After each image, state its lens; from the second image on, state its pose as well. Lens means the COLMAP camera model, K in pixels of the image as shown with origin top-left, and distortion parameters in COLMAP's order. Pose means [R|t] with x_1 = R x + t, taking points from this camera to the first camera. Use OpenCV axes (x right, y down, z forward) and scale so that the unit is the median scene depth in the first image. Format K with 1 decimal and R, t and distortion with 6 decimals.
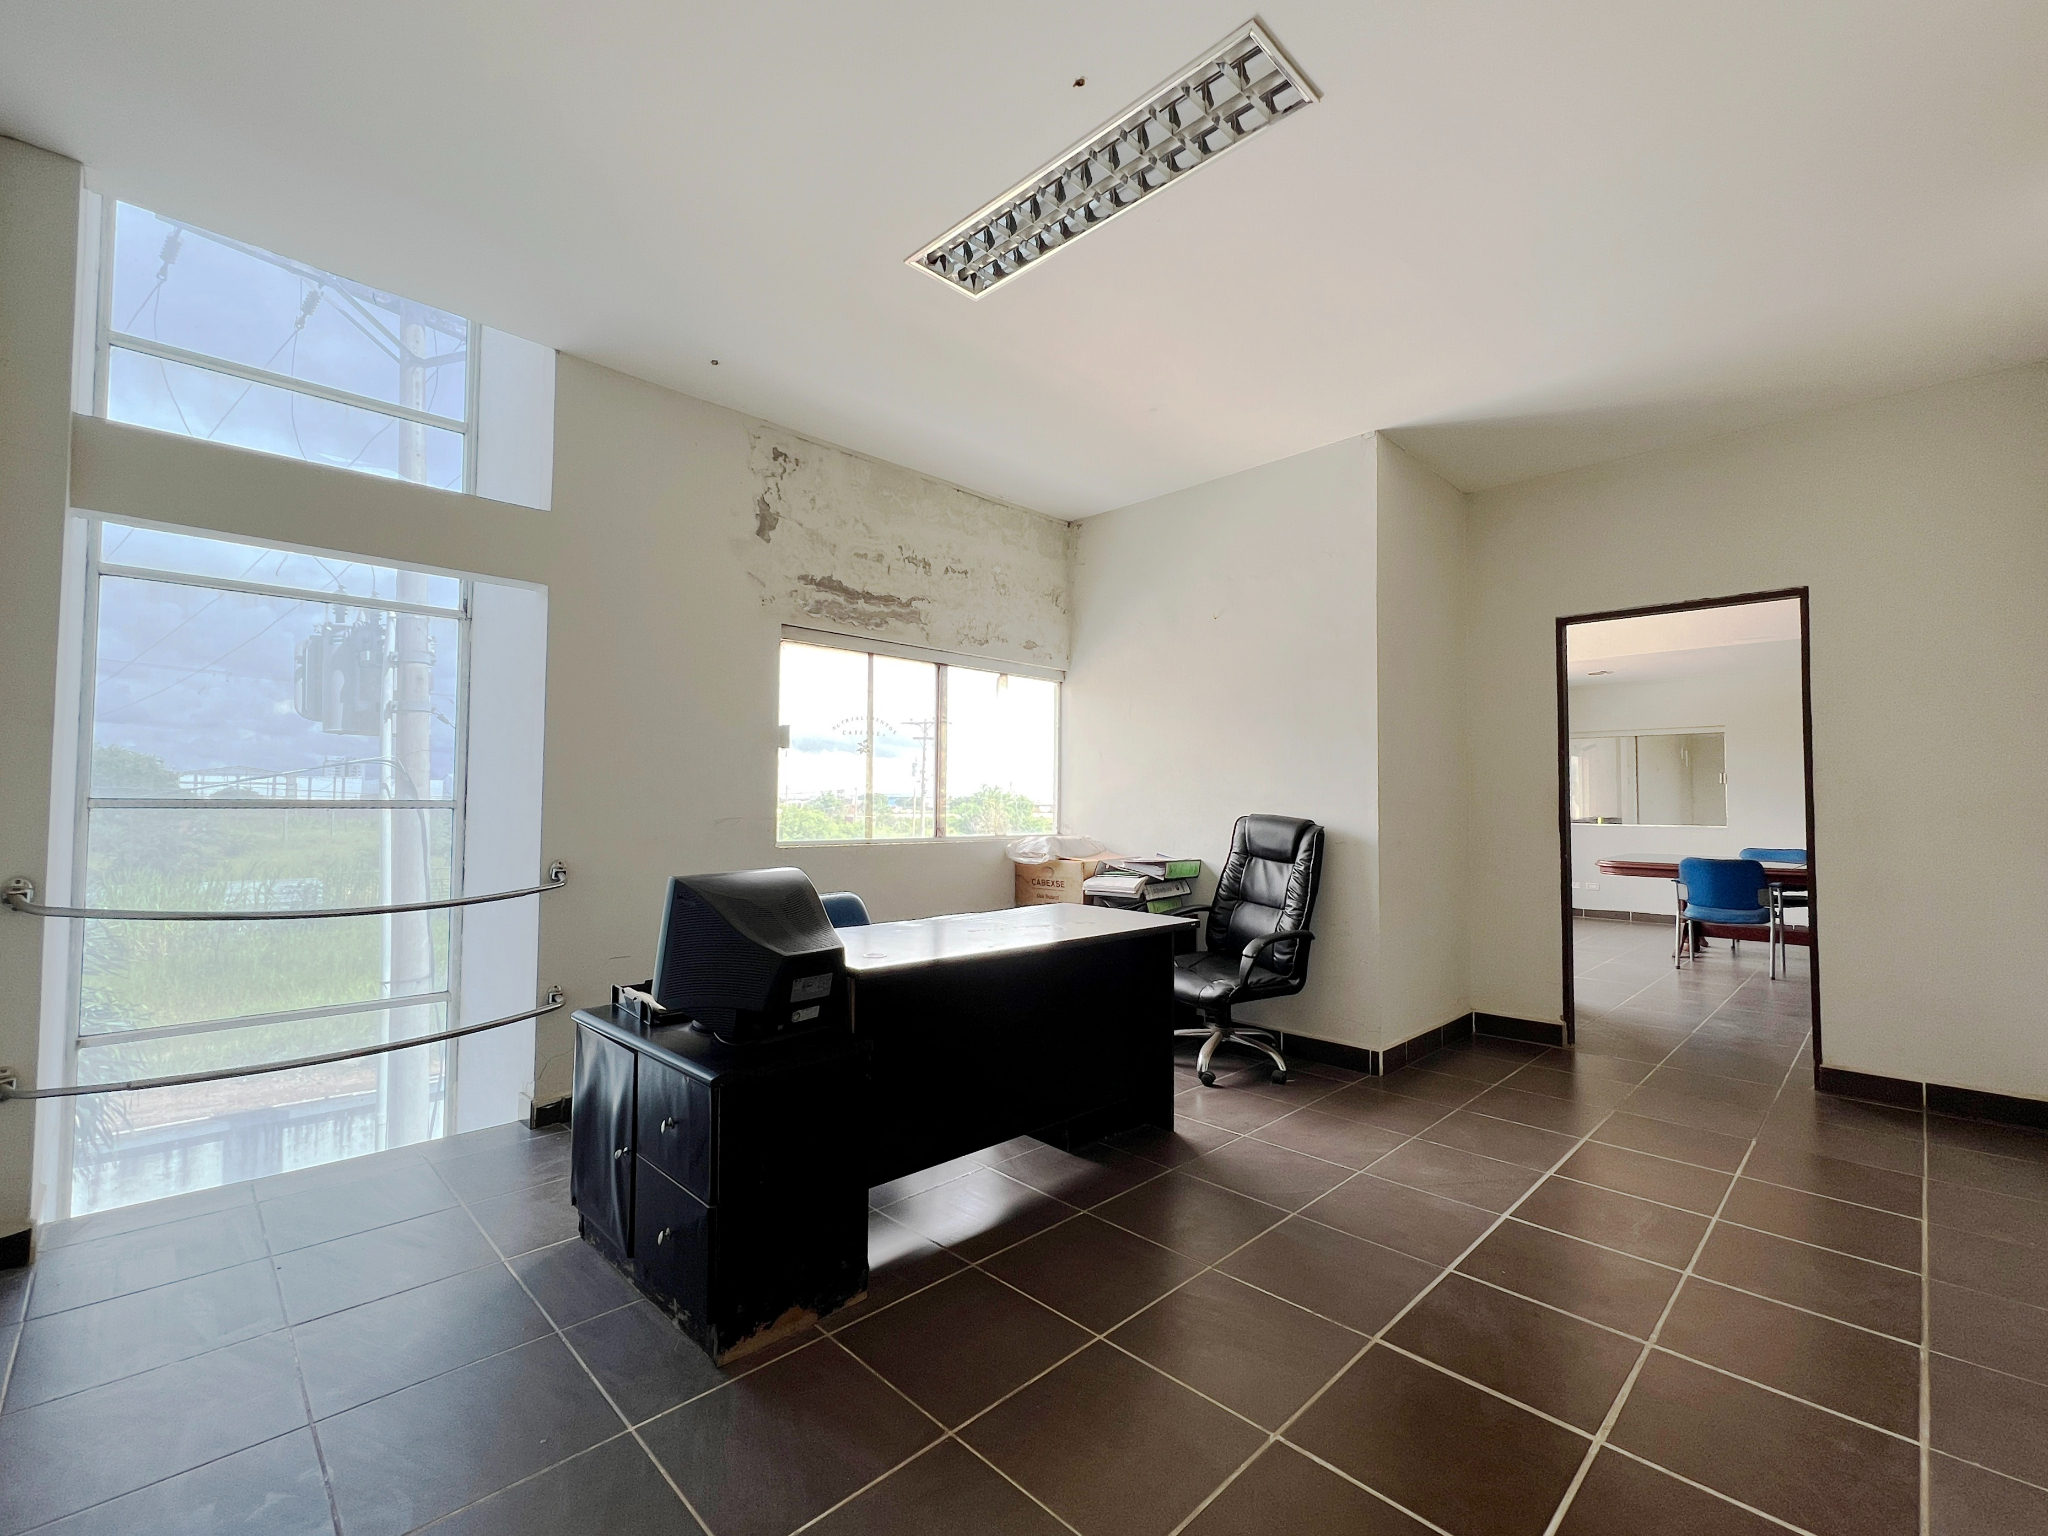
lens RADIAL K [[907.6, 0, 1024.0], [0, 907.6, 768.0], [0, 0, 1]] dist [0.000002, -0.000283]
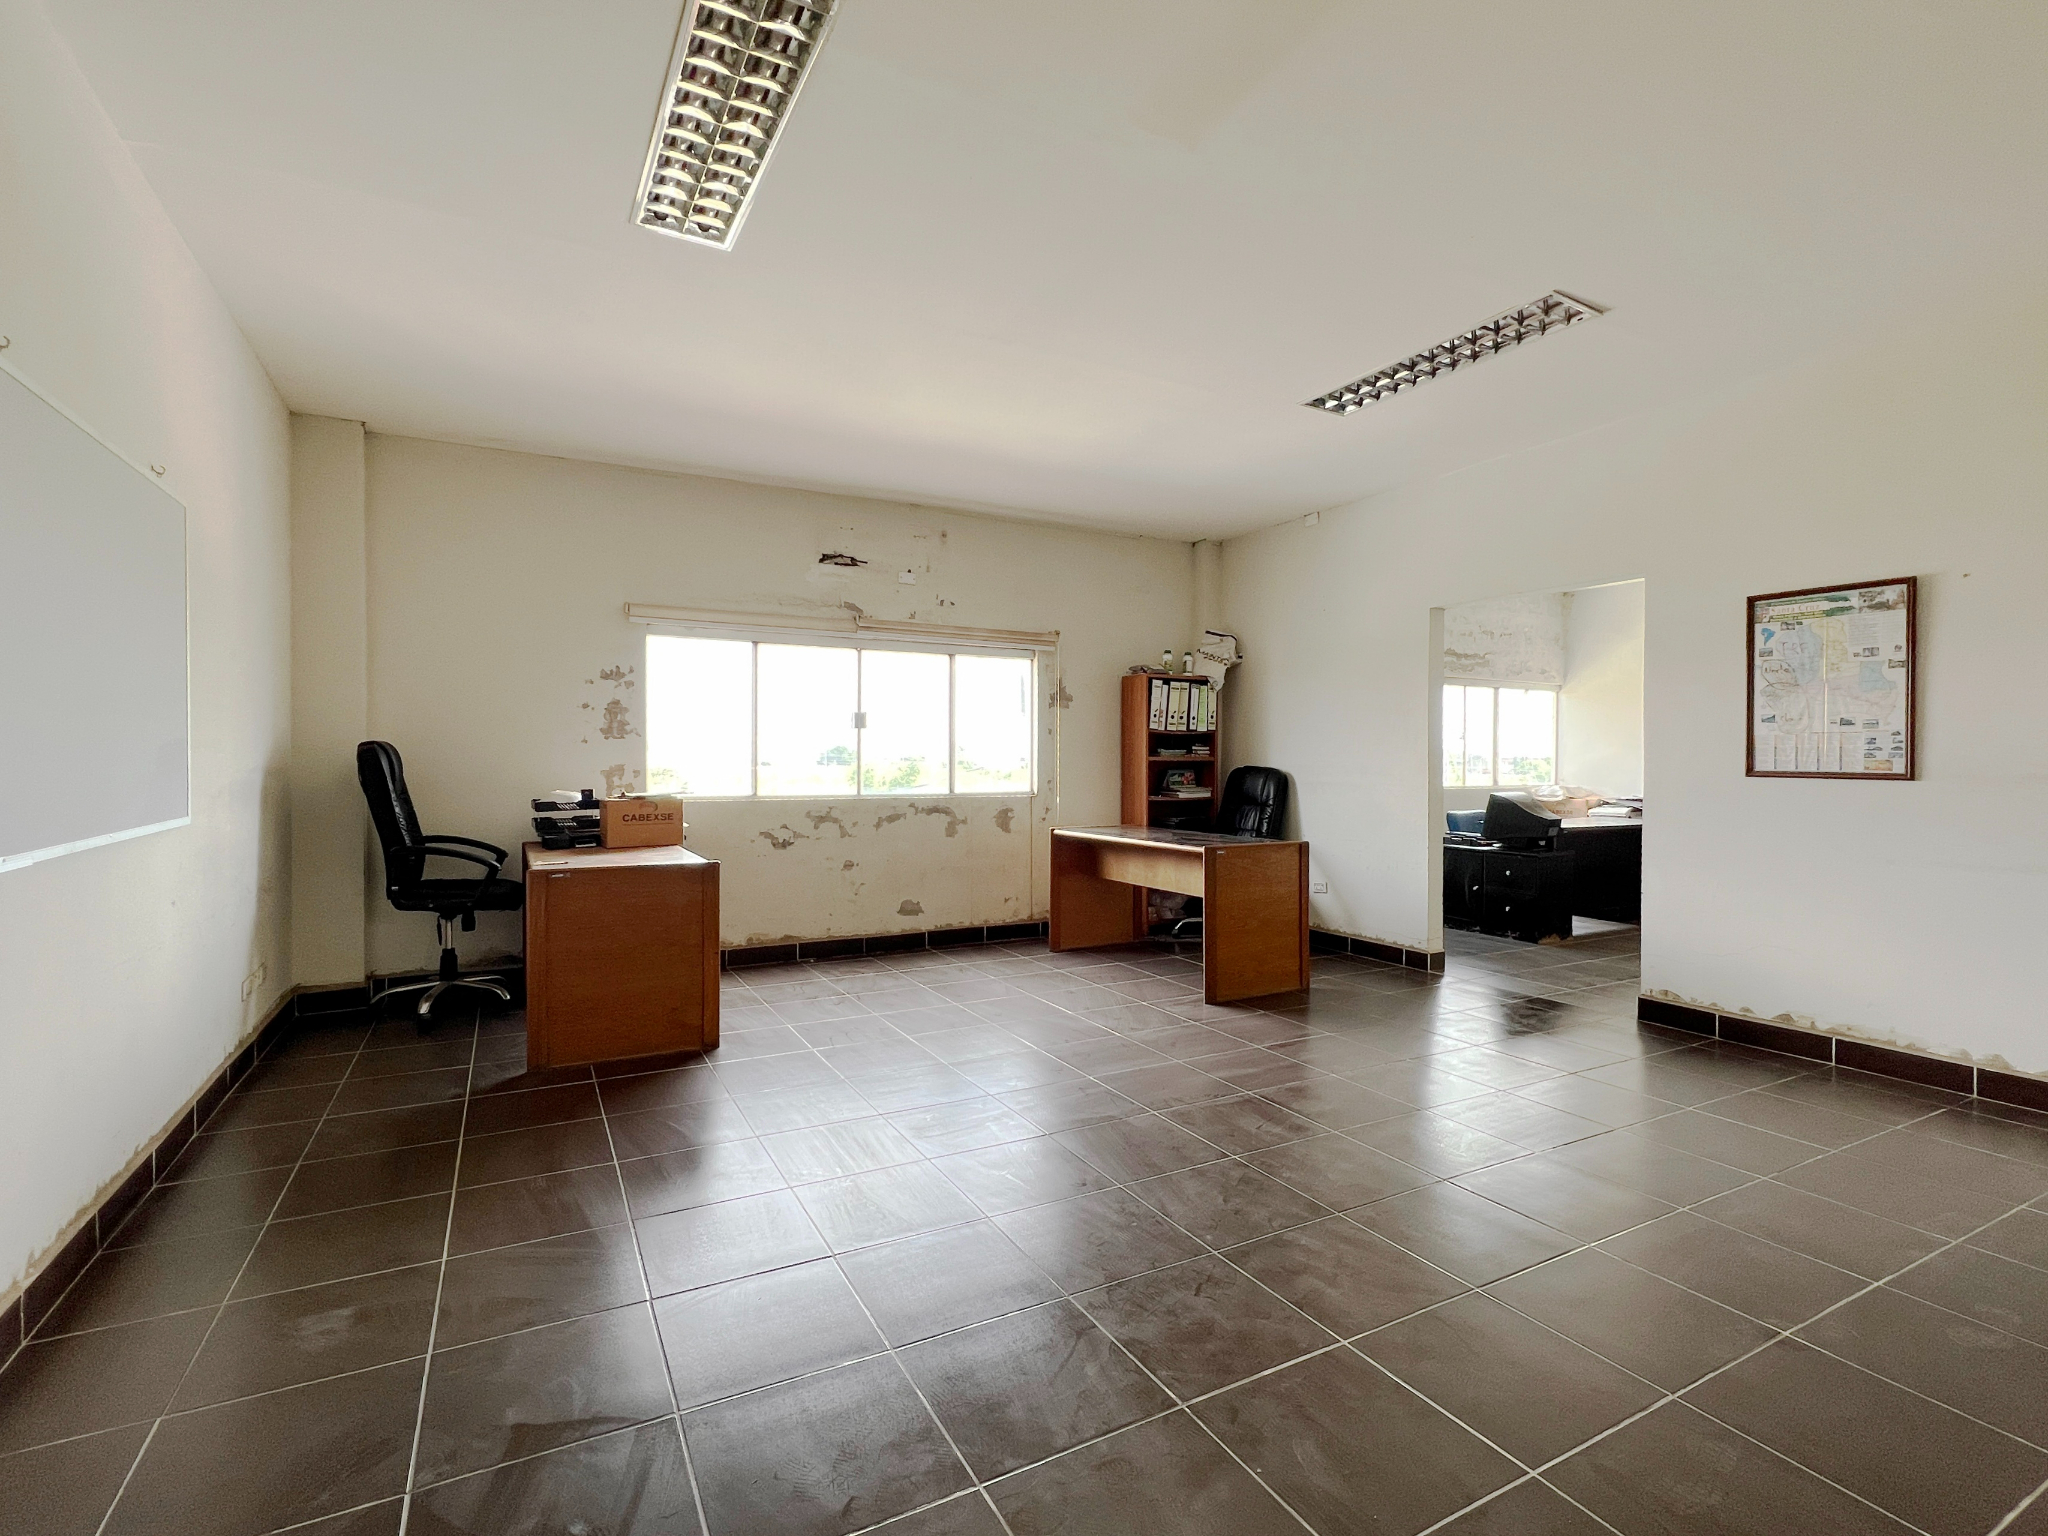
lens RADIAL K [[959.0, 0, 1021.1], [0, 959.0, 770.1], [0, 0, 1]] dist [-0.000701, -0.000114]
pose [[0.954885, -0.000894, -0.296975, -0.430571], [0.014583, 0.998930, 0.043883, -0.050445], [0.296618, -0.046234, 0.953876, -1.090937]]
